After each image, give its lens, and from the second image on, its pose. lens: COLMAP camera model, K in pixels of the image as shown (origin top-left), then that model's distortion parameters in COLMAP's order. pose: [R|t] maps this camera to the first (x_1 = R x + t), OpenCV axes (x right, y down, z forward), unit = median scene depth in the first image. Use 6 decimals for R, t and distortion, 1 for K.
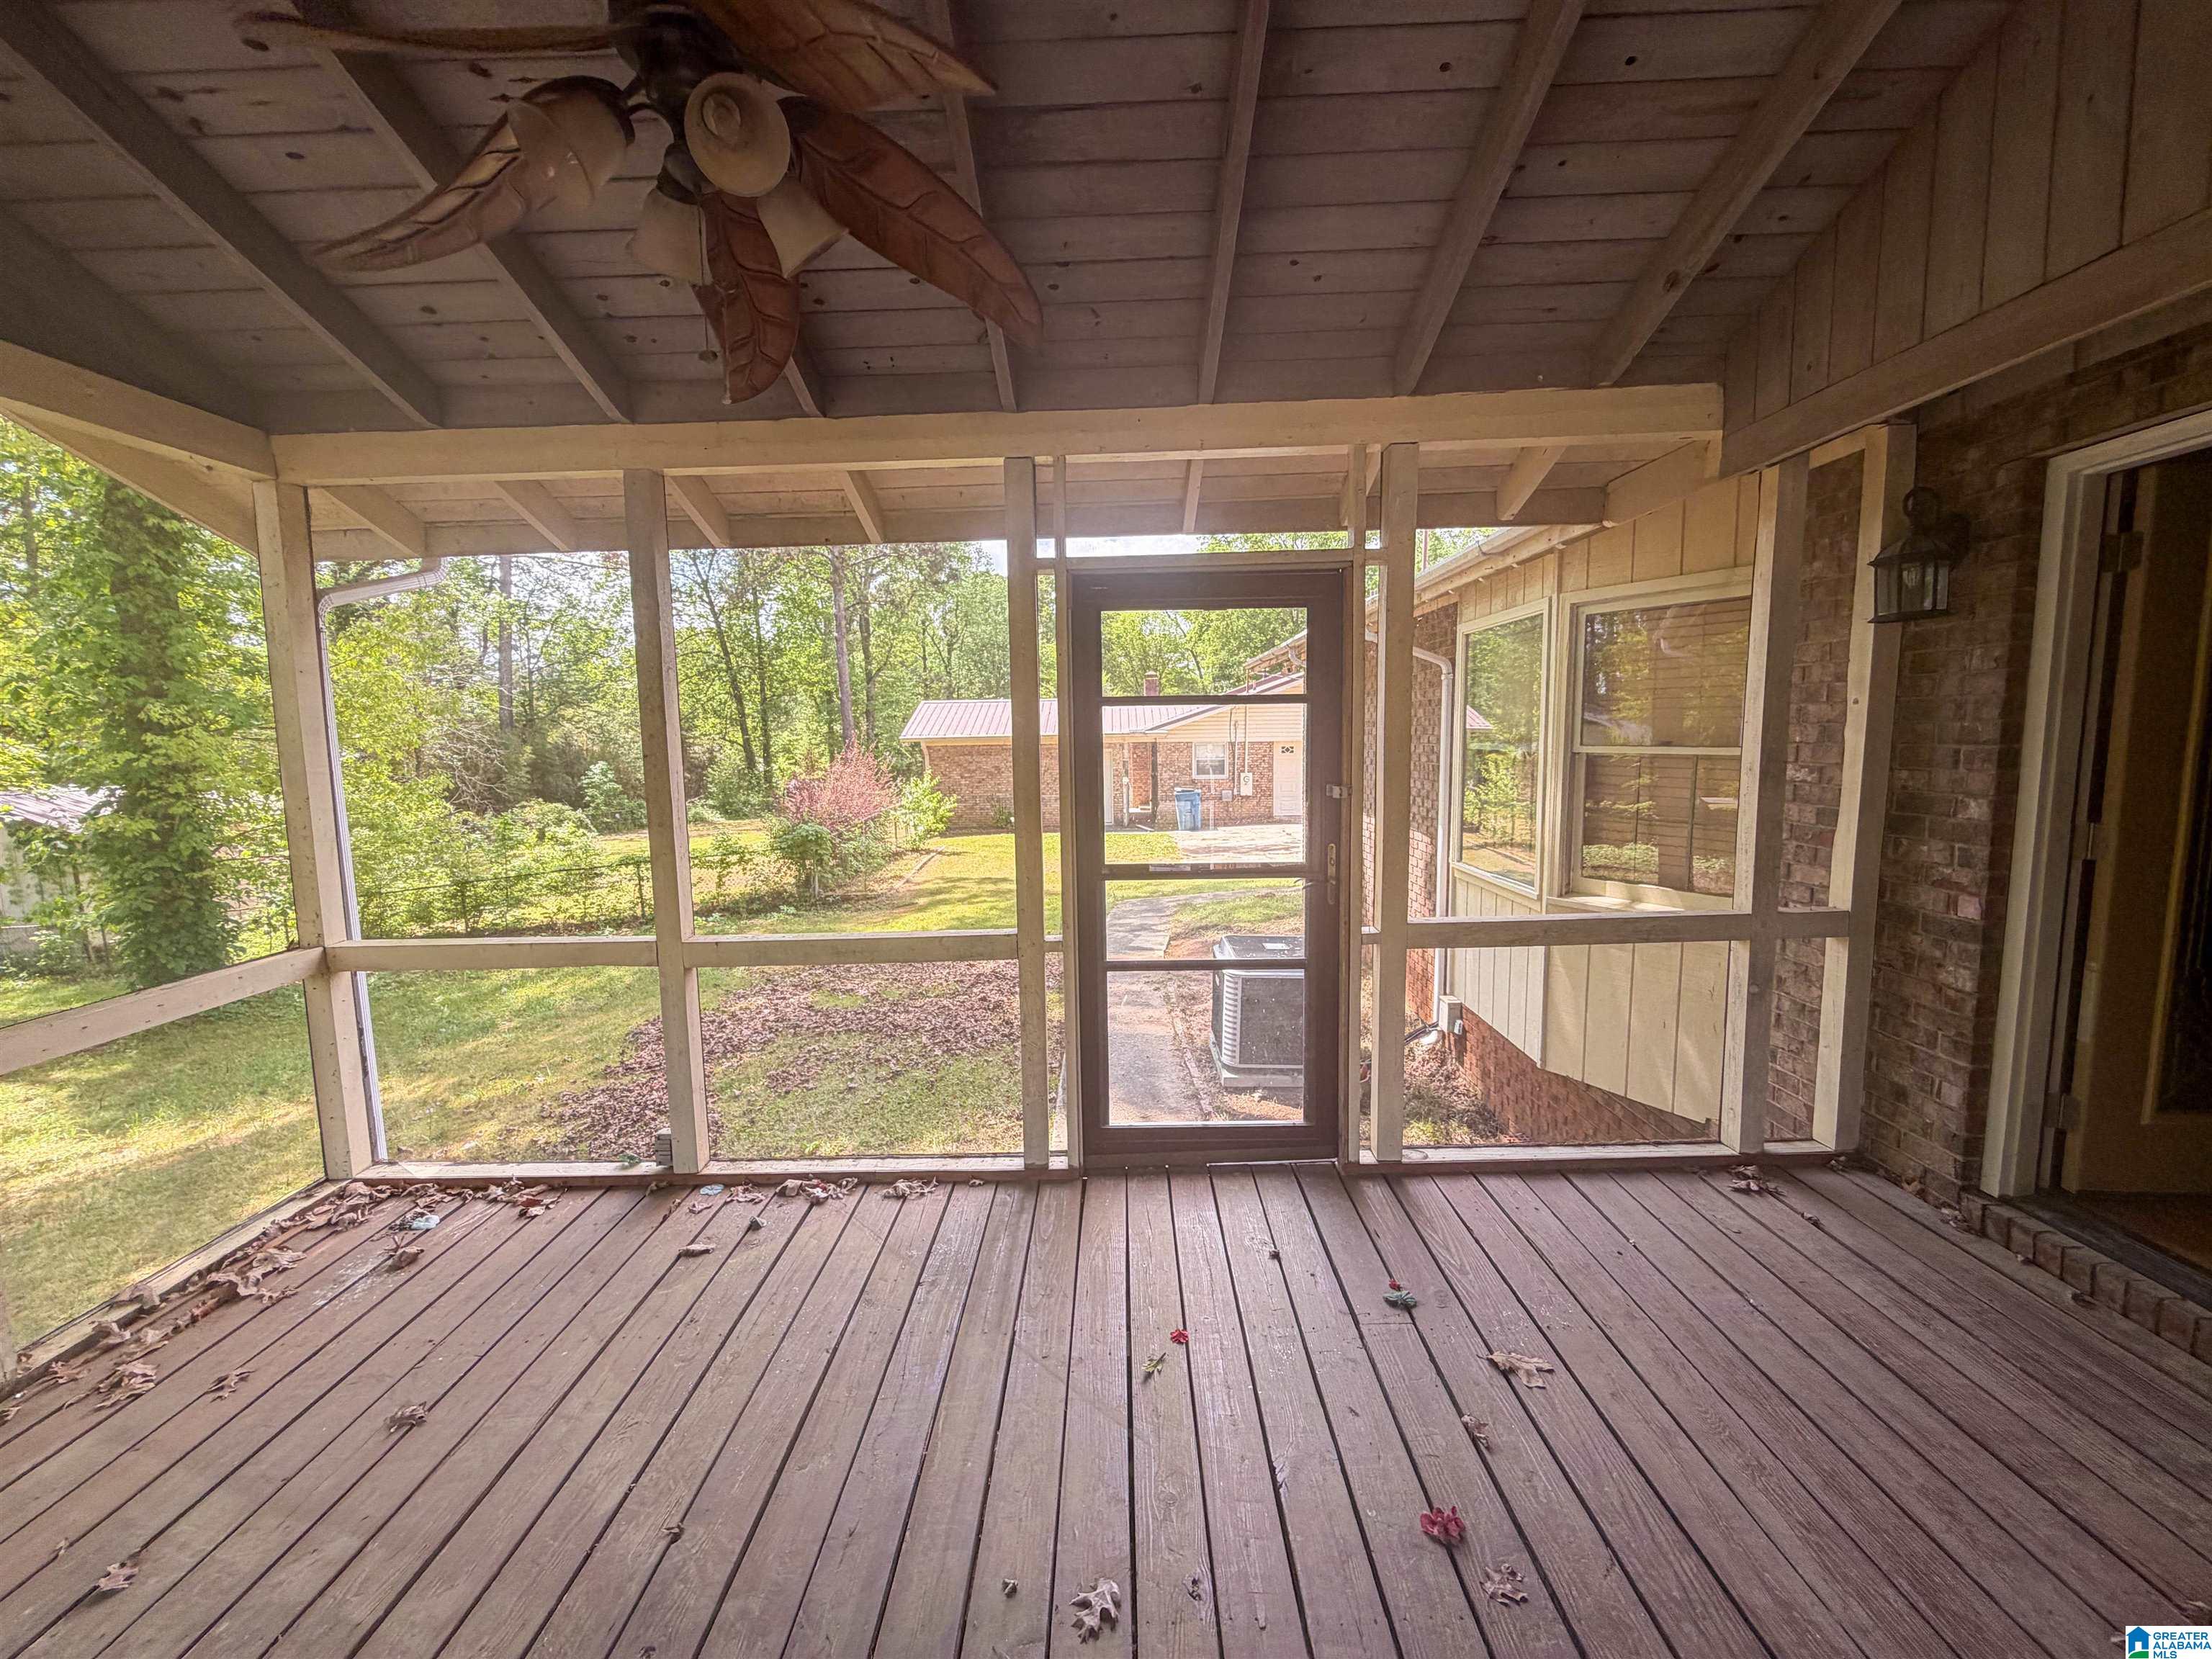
lens RADIAL K [[883.4, 0, 1096.6], [0, 883.4, 828.9], [0, 0, 1]] dist [-0.001981, 0.000703]
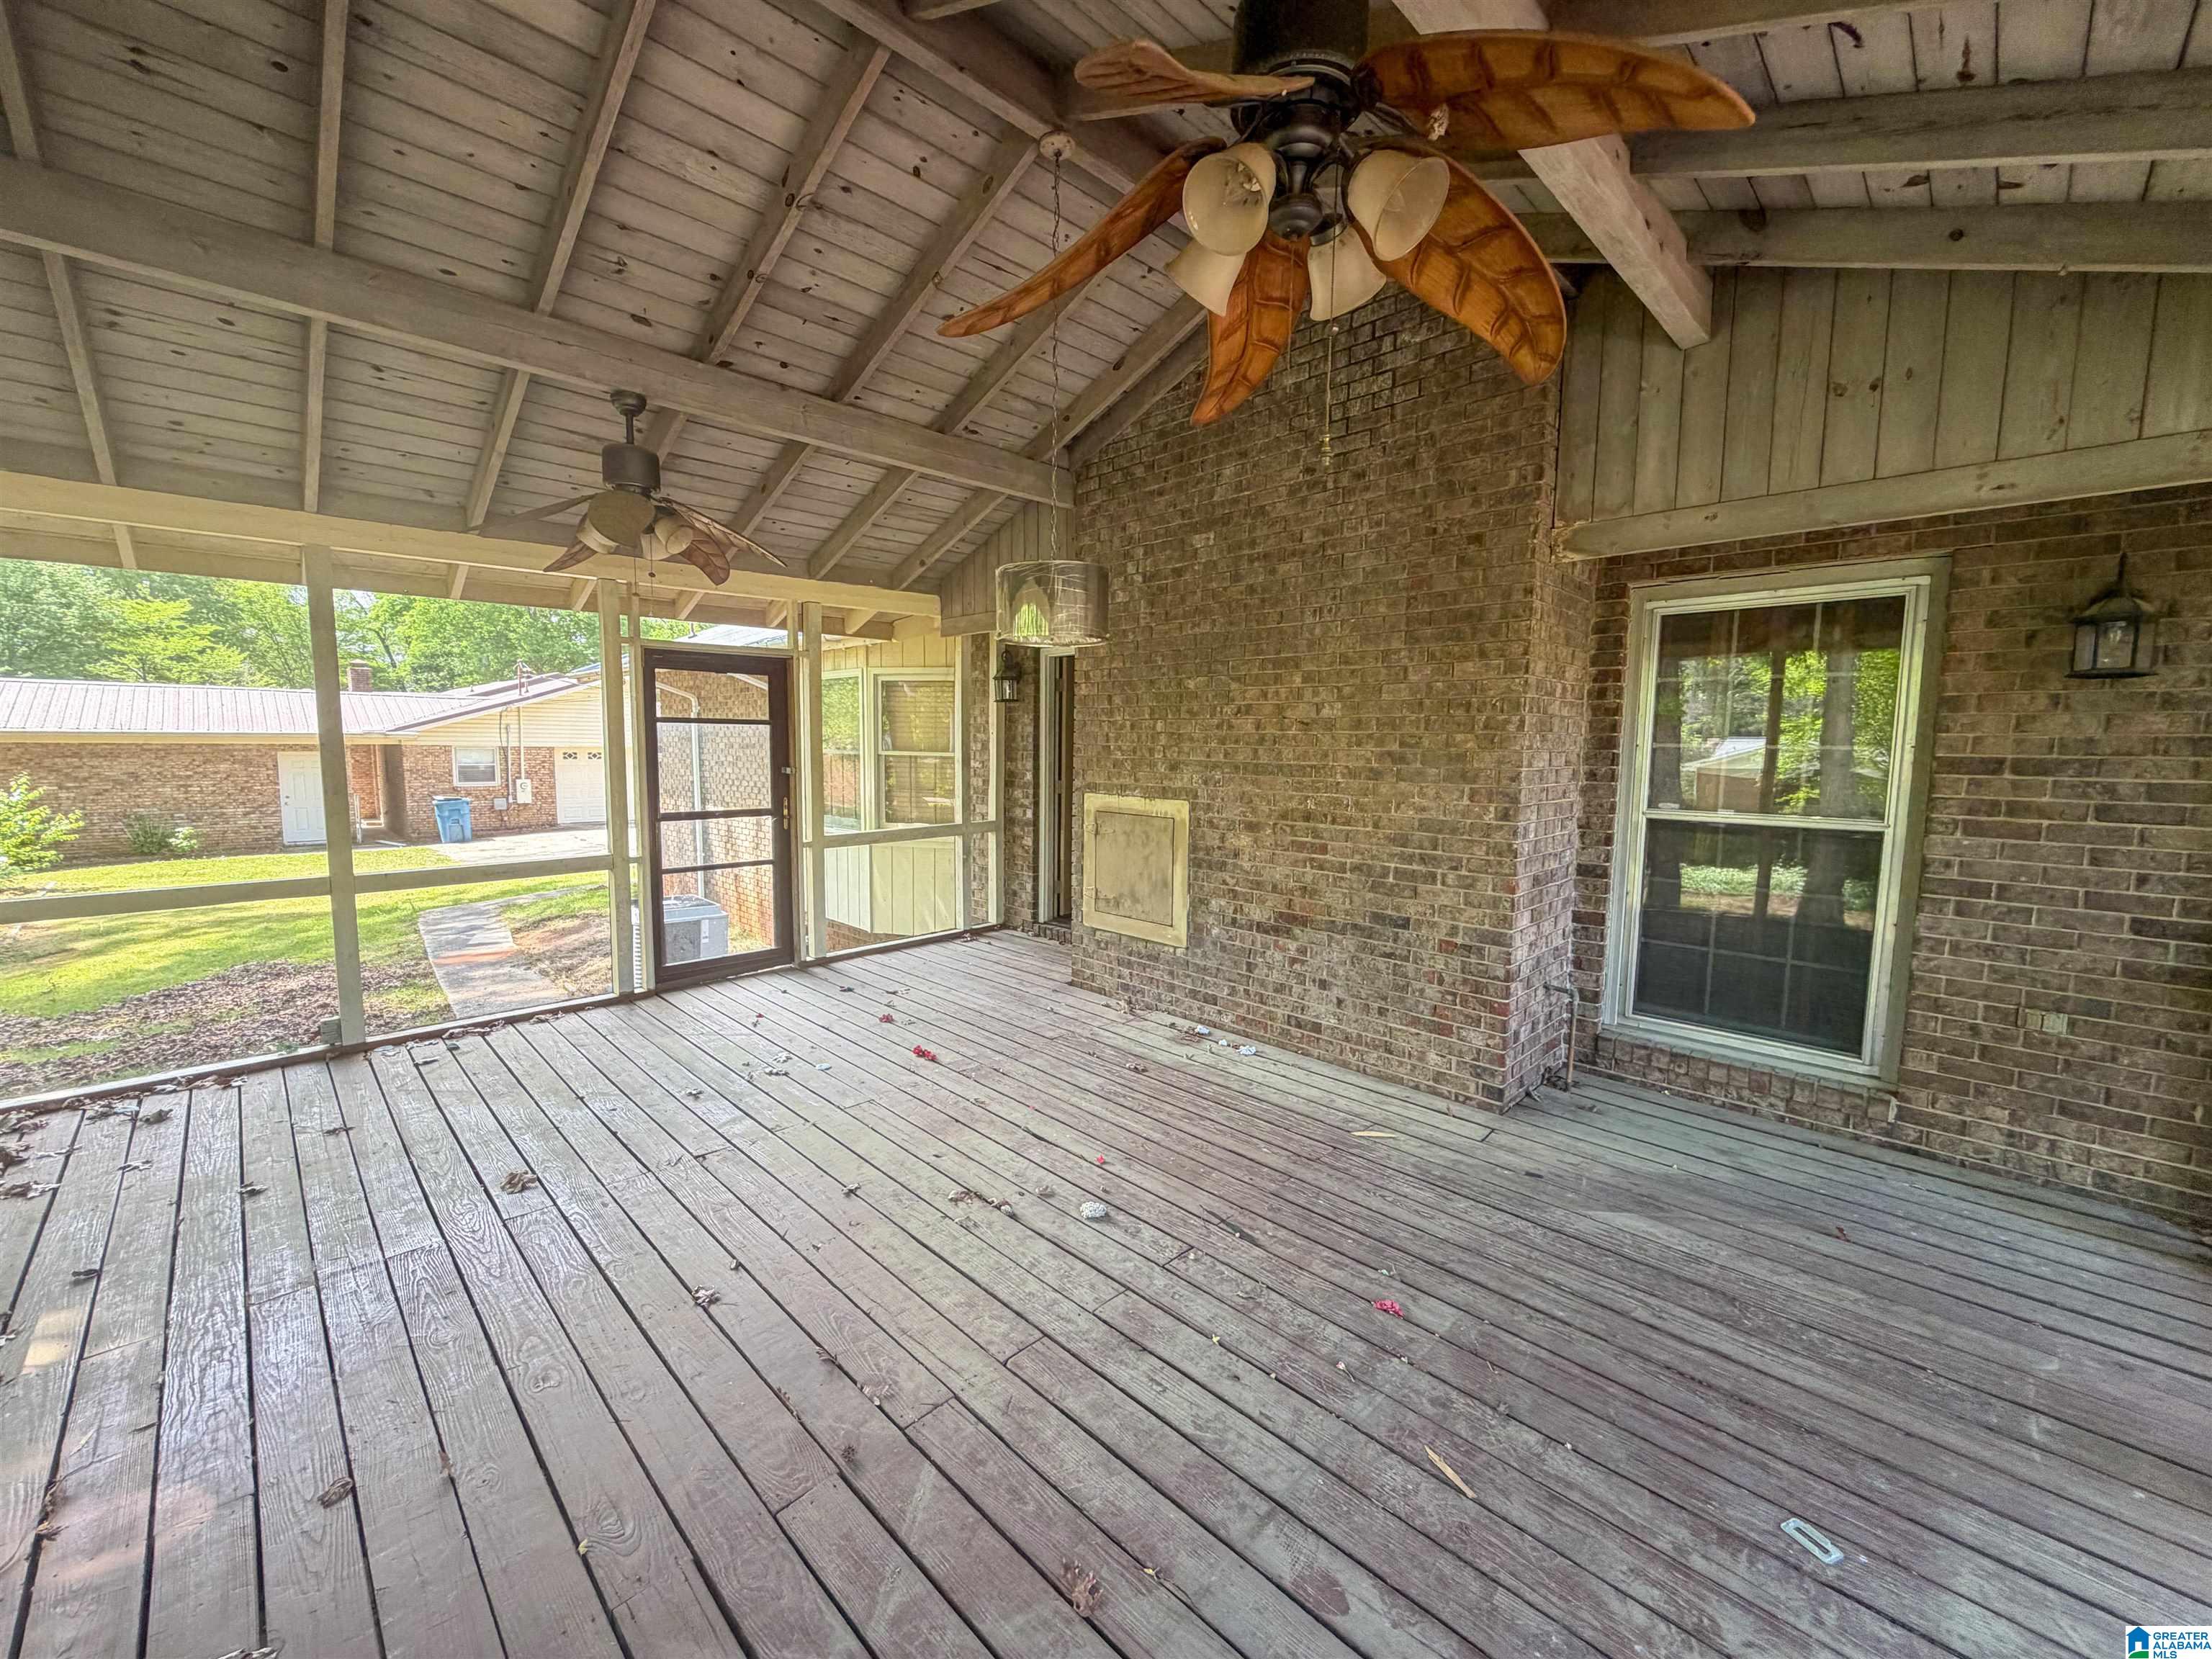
lens RADIAL K [[883.4, 0, 1096.6], [0, 883.4, 828.9], [0, 0, 1]] dist [-0.001981, 0.000703]
pose [[0.699823, -0.045051, 0.712894, -0.649892], [0.053282, 0.998521, 0.010795, 0.102535], [-0.712326, 0.030430, 0.701189, -0.858663]]
